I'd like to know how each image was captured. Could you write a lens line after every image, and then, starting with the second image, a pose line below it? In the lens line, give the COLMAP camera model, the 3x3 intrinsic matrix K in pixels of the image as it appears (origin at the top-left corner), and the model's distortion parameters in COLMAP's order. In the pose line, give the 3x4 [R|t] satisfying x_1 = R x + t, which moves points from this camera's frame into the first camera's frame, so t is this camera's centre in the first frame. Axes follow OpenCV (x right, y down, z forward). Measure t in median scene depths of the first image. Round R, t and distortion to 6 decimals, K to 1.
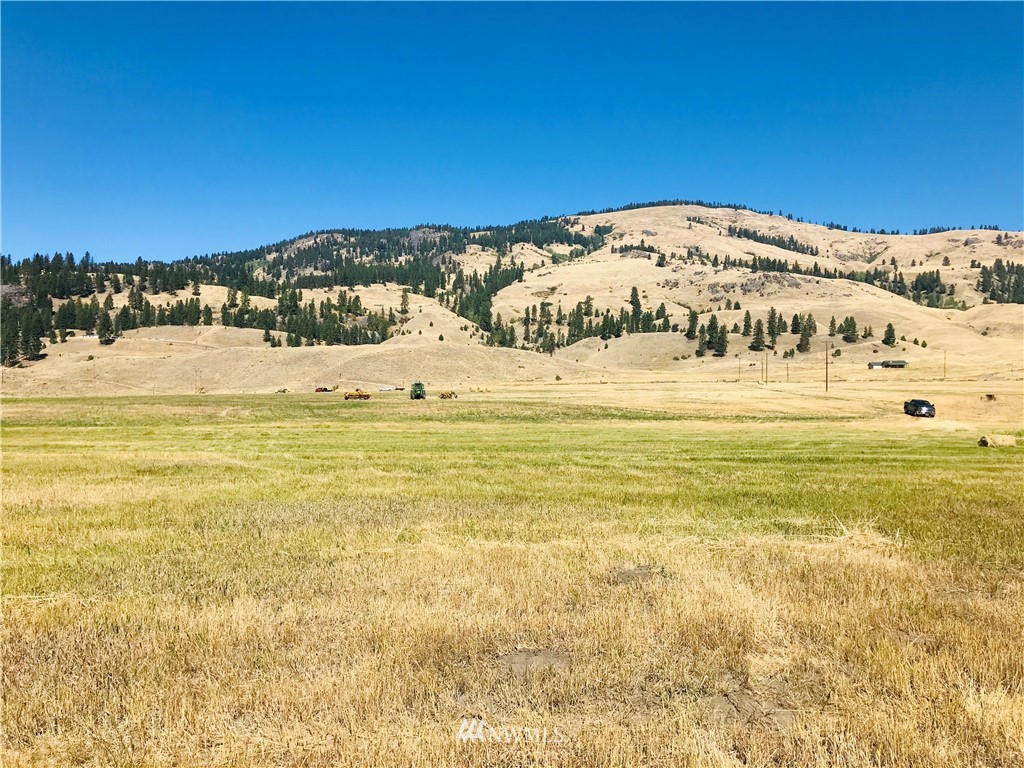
lens RADIAL K [[809.5, 0, 512.0], [0, 809.5, 384.0], [0, 0, 1]] dist [0.007803, -0.054921]
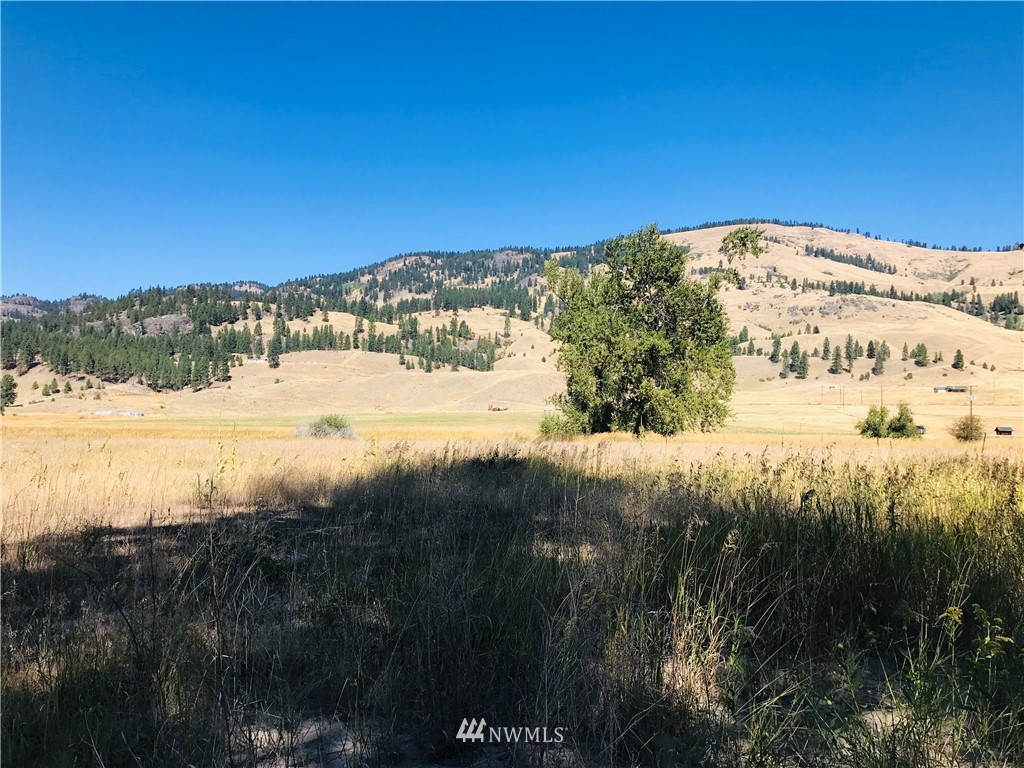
lens RADIAL K [[808.5, 0, 506.8], [0, 808.5, 387.6], [0, 0, 1]] dist [-0.047245, 0.066627]
pose [[0.995681, 0.003126, -0.092783, -0.035868], [-0.004324, 0.999910, -0.012710, -0.004490], [0.092735, 0.013057, 0.995605, -0.113617]]
